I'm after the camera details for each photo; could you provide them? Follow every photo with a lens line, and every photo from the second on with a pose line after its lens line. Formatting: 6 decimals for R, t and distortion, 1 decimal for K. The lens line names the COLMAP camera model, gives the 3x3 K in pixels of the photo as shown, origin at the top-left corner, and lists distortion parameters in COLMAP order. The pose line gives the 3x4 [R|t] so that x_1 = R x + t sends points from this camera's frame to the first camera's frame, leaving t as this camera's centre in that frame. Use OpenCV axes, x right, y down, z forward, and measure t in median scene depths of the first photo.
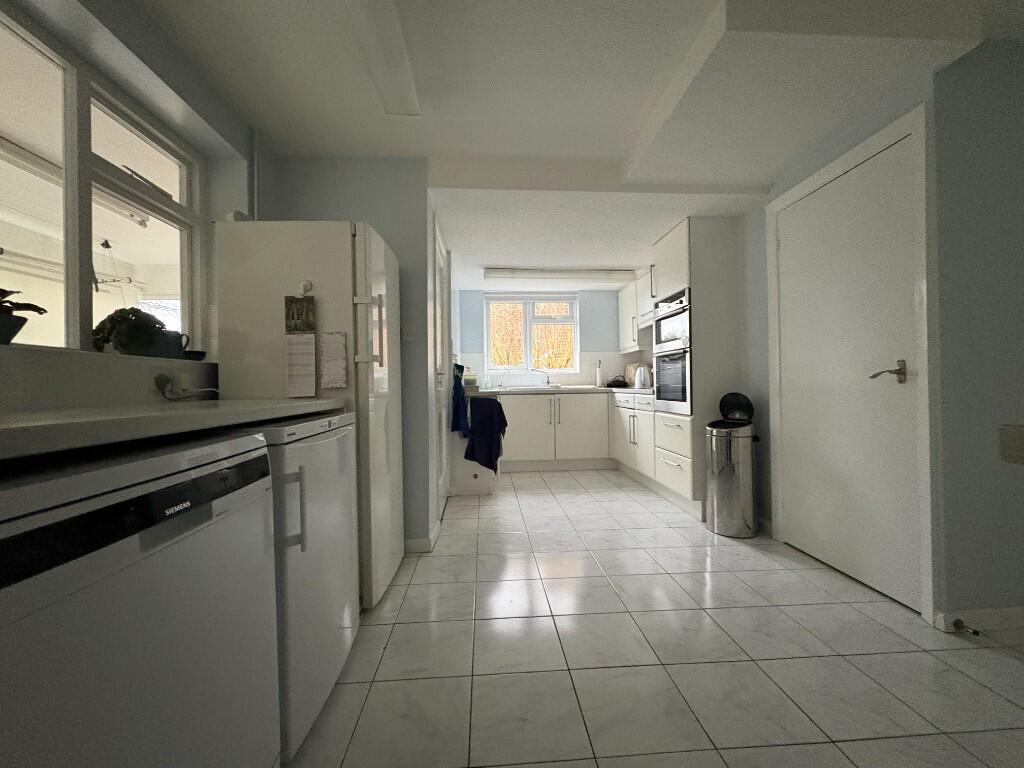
lens RADIAL K [[407.1, 0, 511.2], [0, 407.1, 385.9], [0, 0, 1]] dist [0.001813, 0.000443]
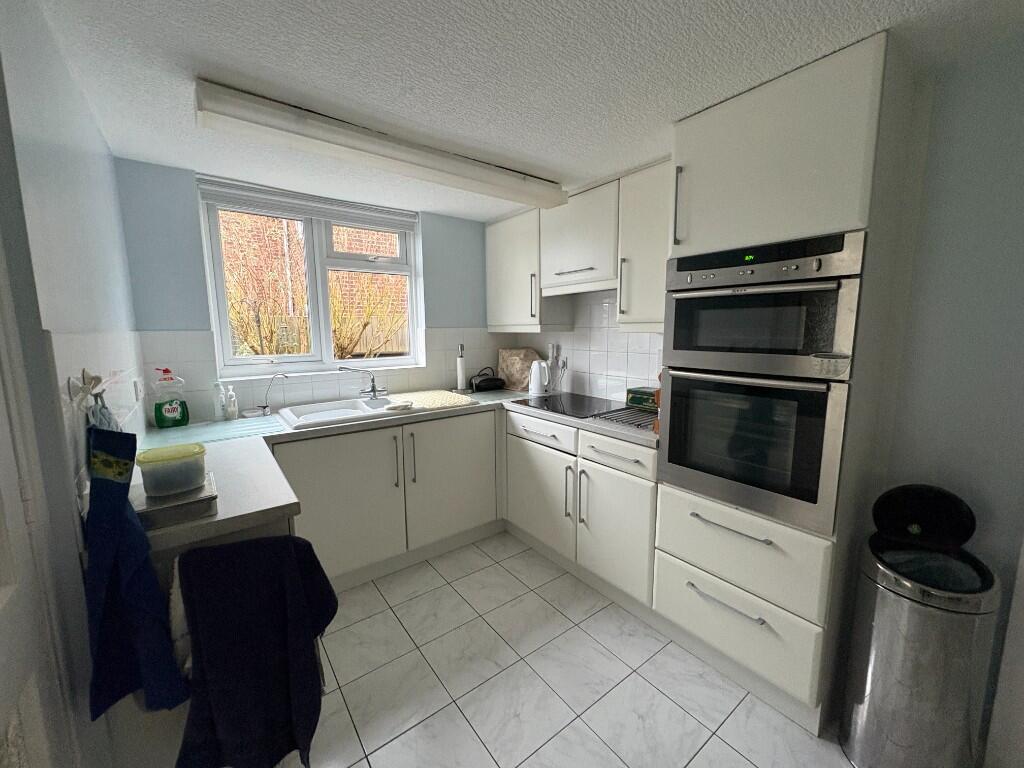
lens RADIAL K [[407.1, 0, 509.7], [0, 407.1, 384.4], [0, 0, 1]] dist [0.001813, 0.000443]
pose [[0.840331, -0.070813, 0.537428, -0.043274], [-0.000564, 0.991316, 0.131499, -0.091659], [-0.542073, -0.110806, 0.832994, 0.530905]]
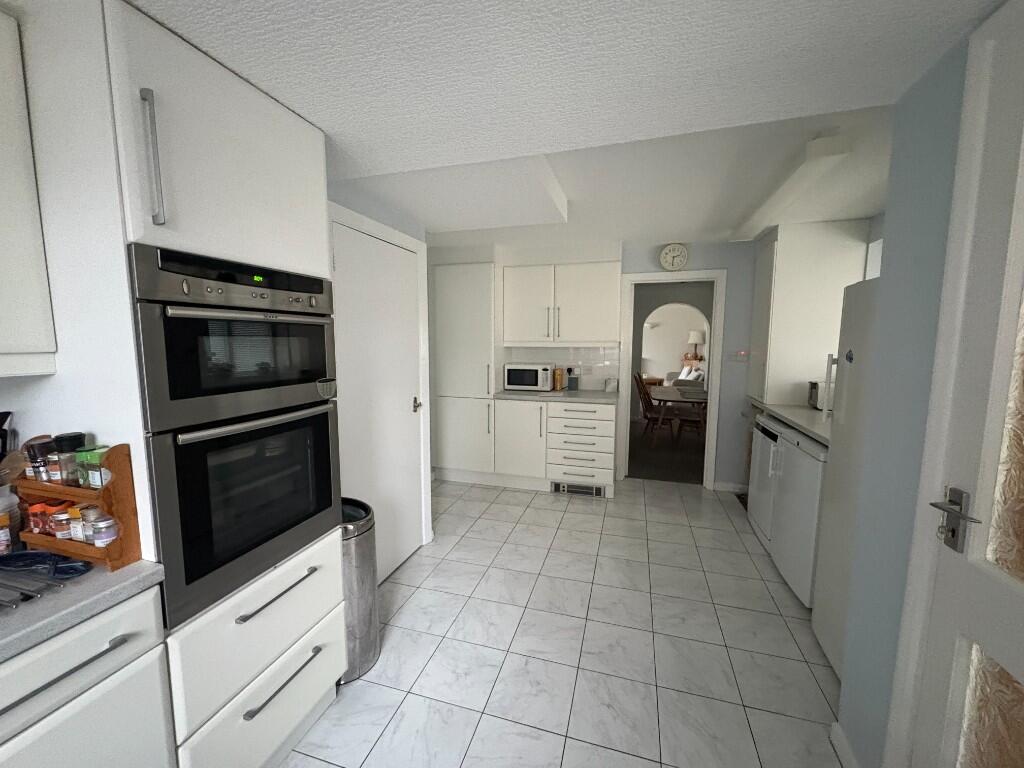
lens RADIAL K [[407.1, 0, 509.9], [0, 407.1, 381.9], [0, 0, 1]] dist [0.001813, 0.000443]
pose [[-0.934830, -0.030685, 0.353767, 0.030230], [0.005856, 0.994792, 0.101759, -0.104986], [-0.355047, 0.097199, -0.929782, 0.880065]]
